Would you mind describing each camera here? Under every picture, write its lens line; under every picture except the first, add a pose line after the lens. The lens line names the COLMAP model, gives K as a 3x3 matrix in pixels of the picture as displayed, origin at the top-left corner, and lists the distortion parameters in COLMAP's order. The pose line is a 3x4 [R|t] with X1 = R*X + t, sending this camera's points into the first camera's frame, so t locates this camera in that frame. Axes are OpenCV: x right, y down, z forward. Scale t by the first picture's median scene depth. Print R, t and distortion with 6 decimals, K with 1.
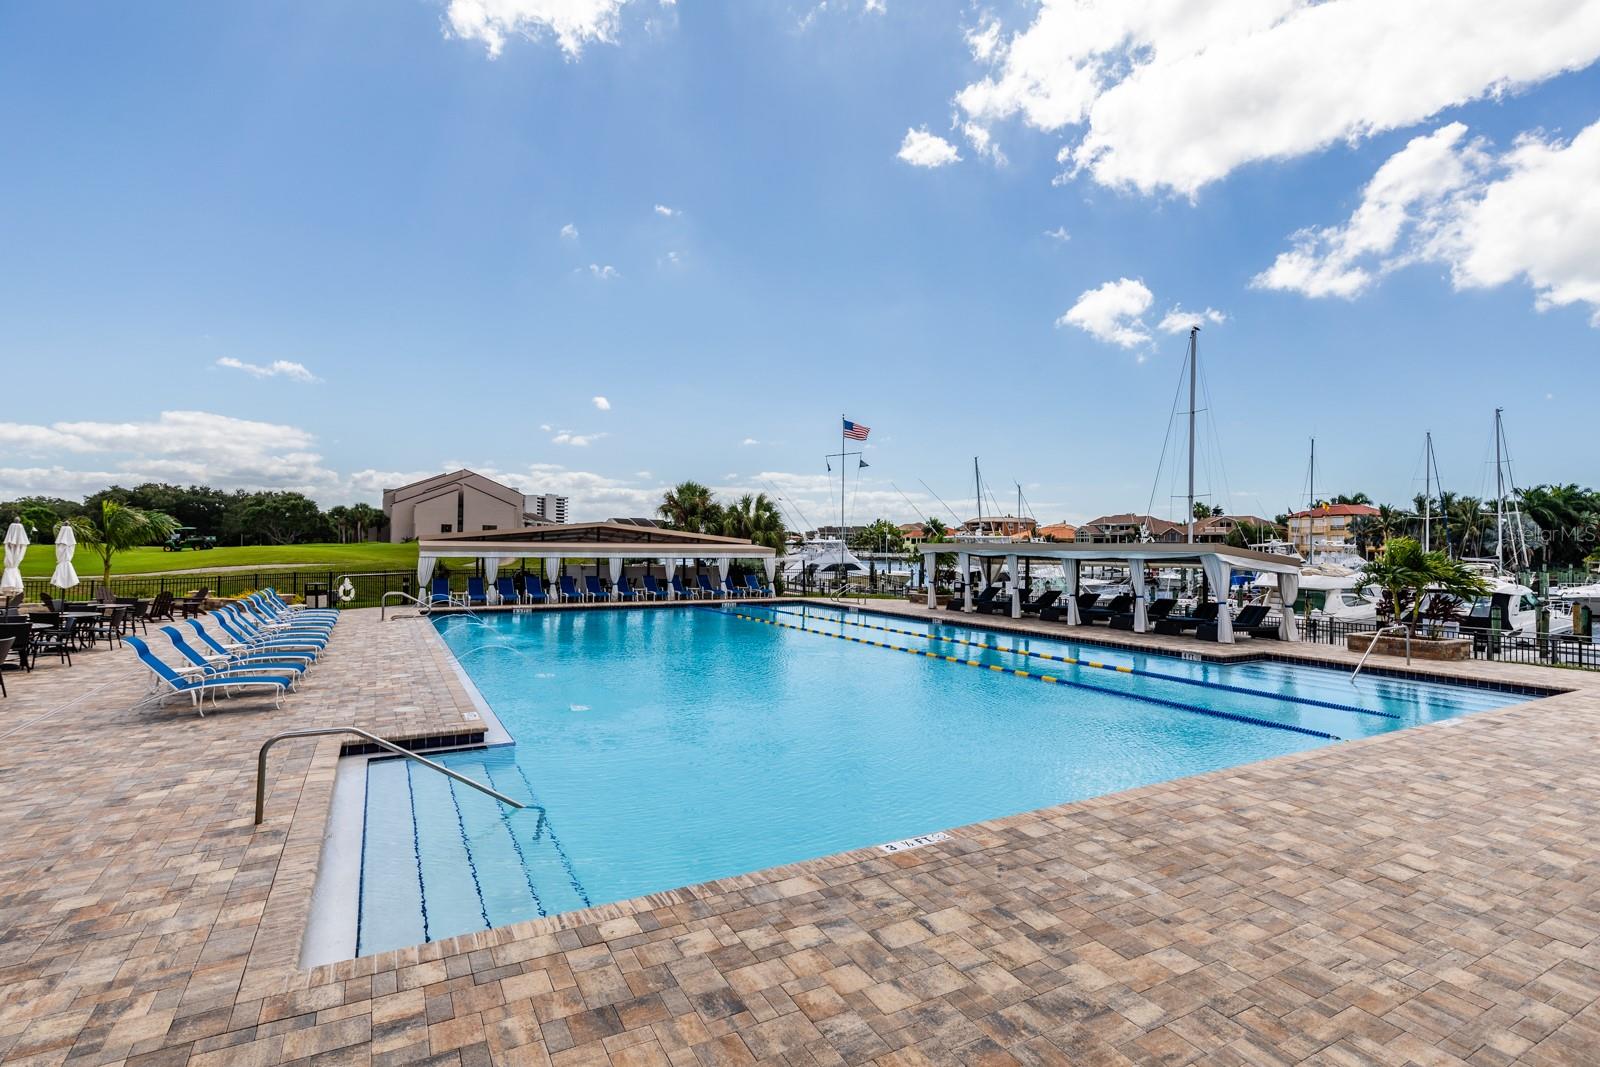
lens RADIAL K [[792.7, 0, 800.0], [0, 792.7, 533.5], [0, 0, 1]] dist [0.022684, 0.001273]
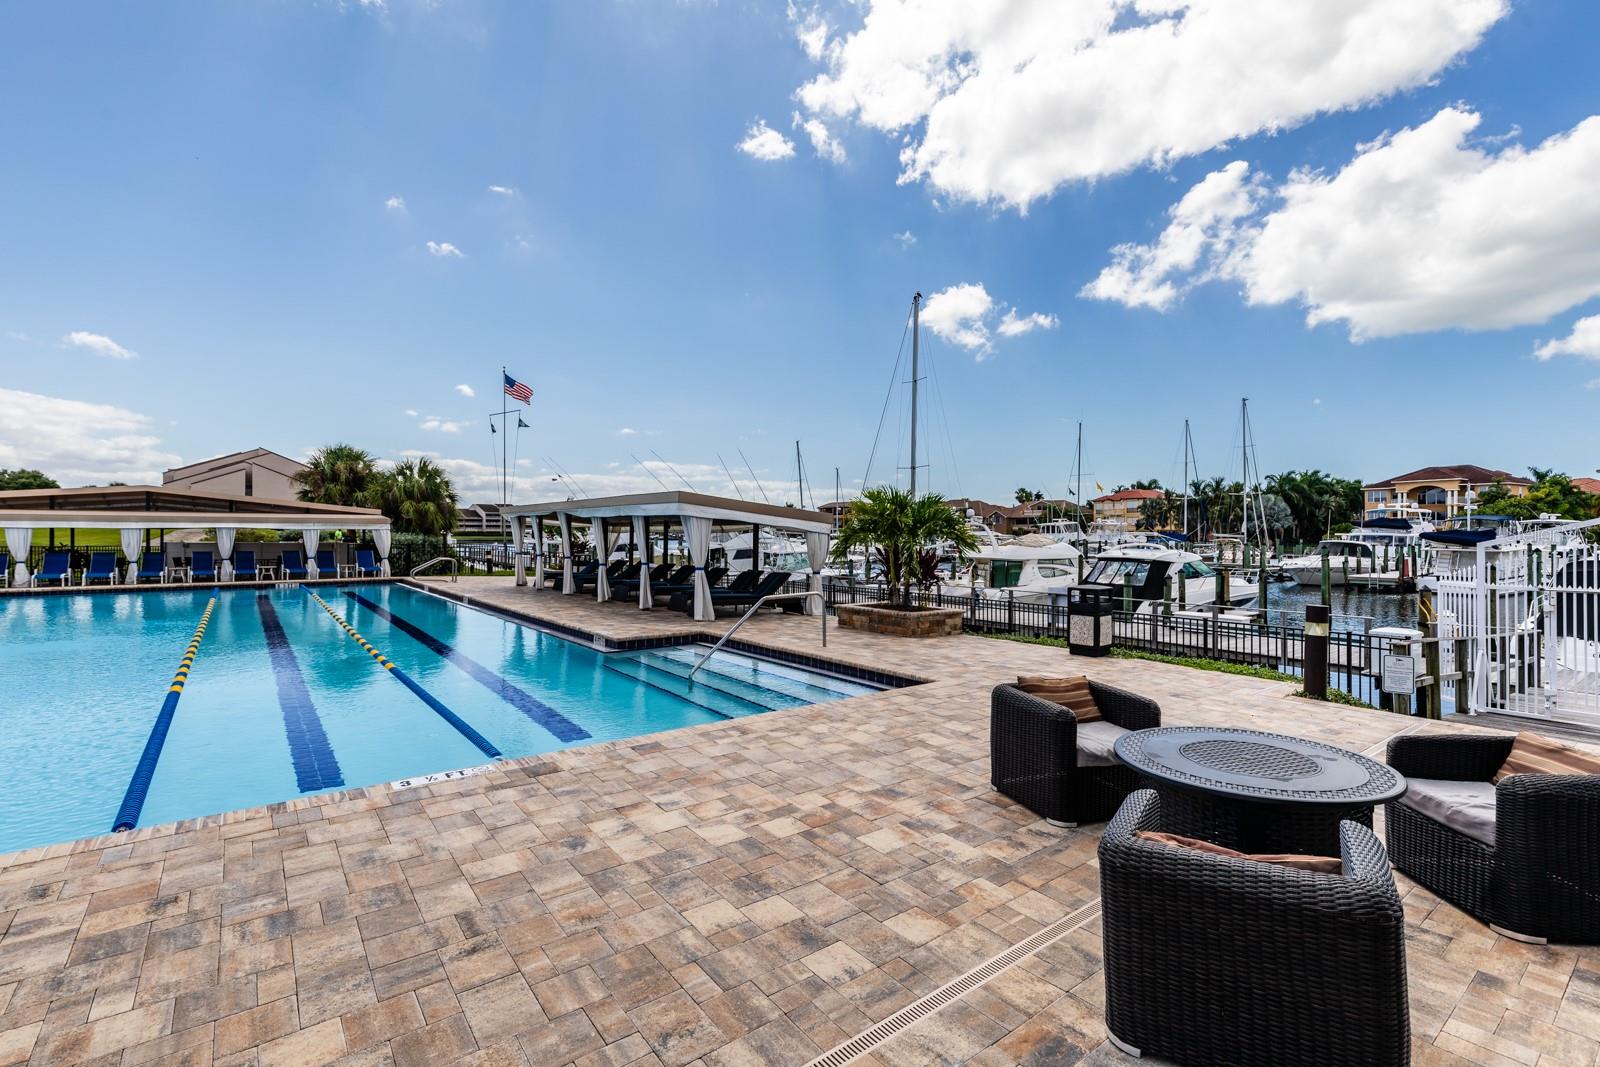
lens RADIAL K [[737.4, 0, 800.0], [0, 737.4, 533.5], [0, 0, 1]] dist [0.016336, -0.000165]
pose [[0.991894, -0.005724, 0.126938, 0.059523], [0.003710, 0.999864, 0.016098, 0.004644], [-0.127012, -0.015496, 0.991780, 0.032314]]
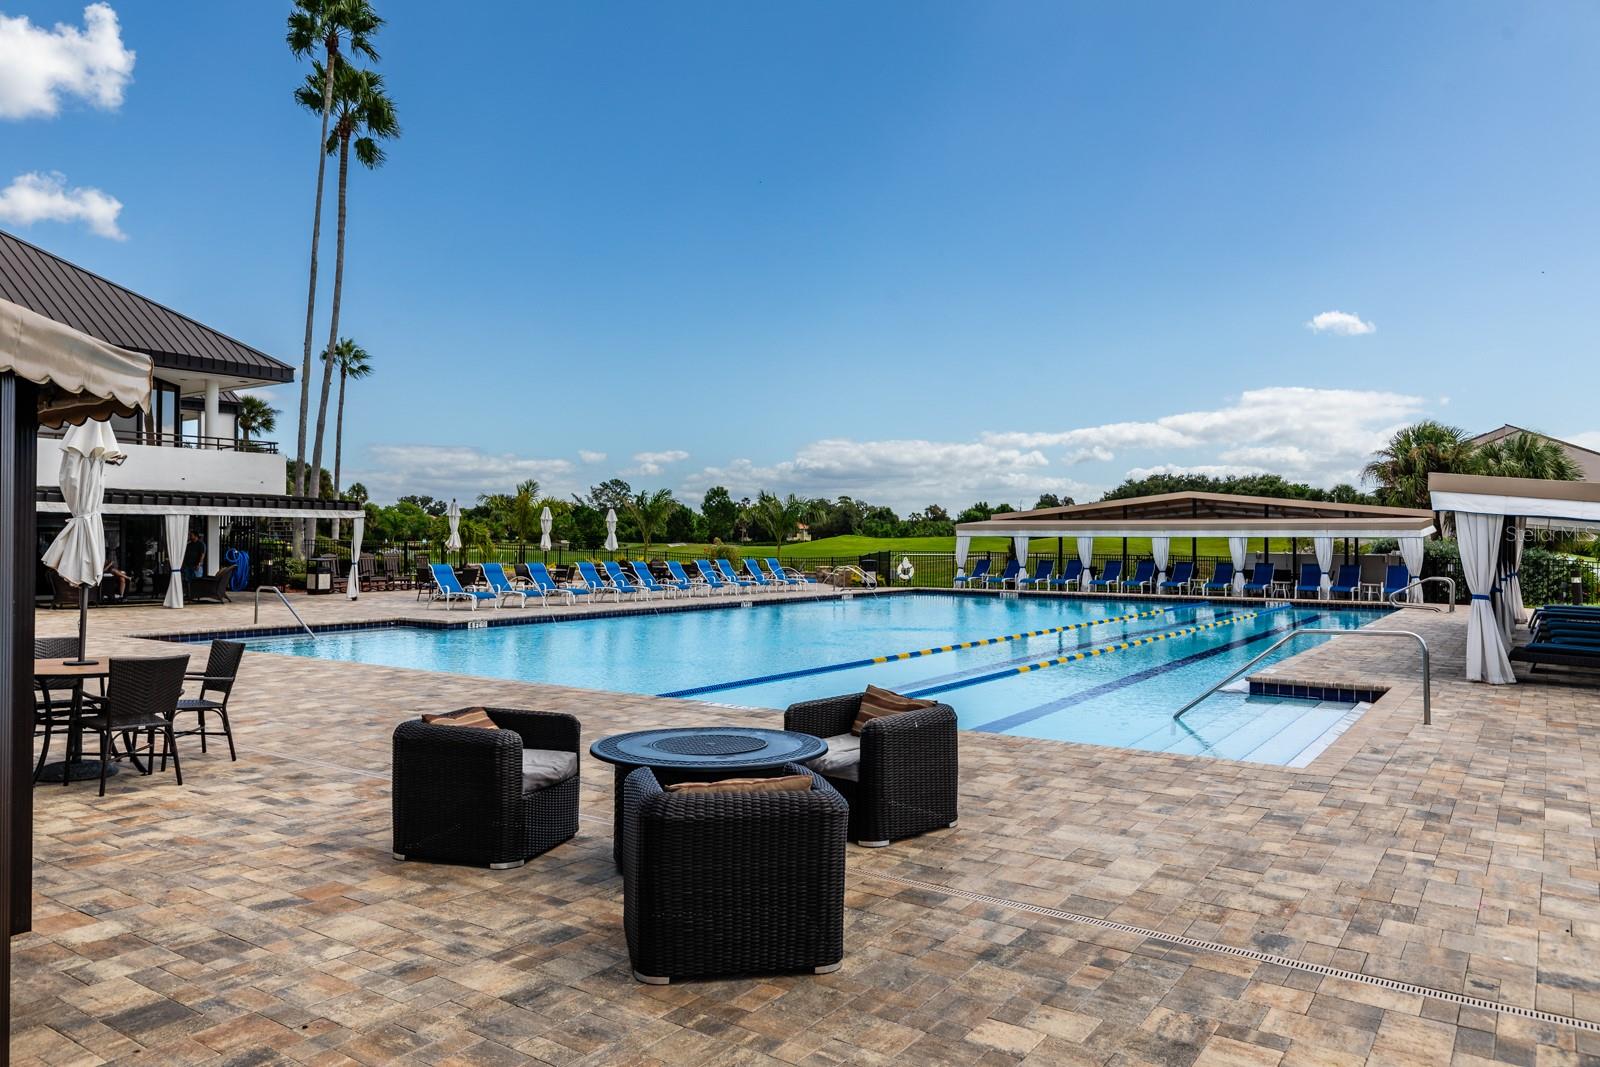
lens RADIAL K [[1085.8, 0, 800.0], [0, 1085.8, 533.5], [0, 0, 1]] dist [-0.001203, -0.000149]
pose [[0.426647, -0.015457, -0.904286, 0.098604], [0.019645, 0.999776, -0.007820, 0.004844], [0.904205, -0.014428, 0.426855, 0.038644]]
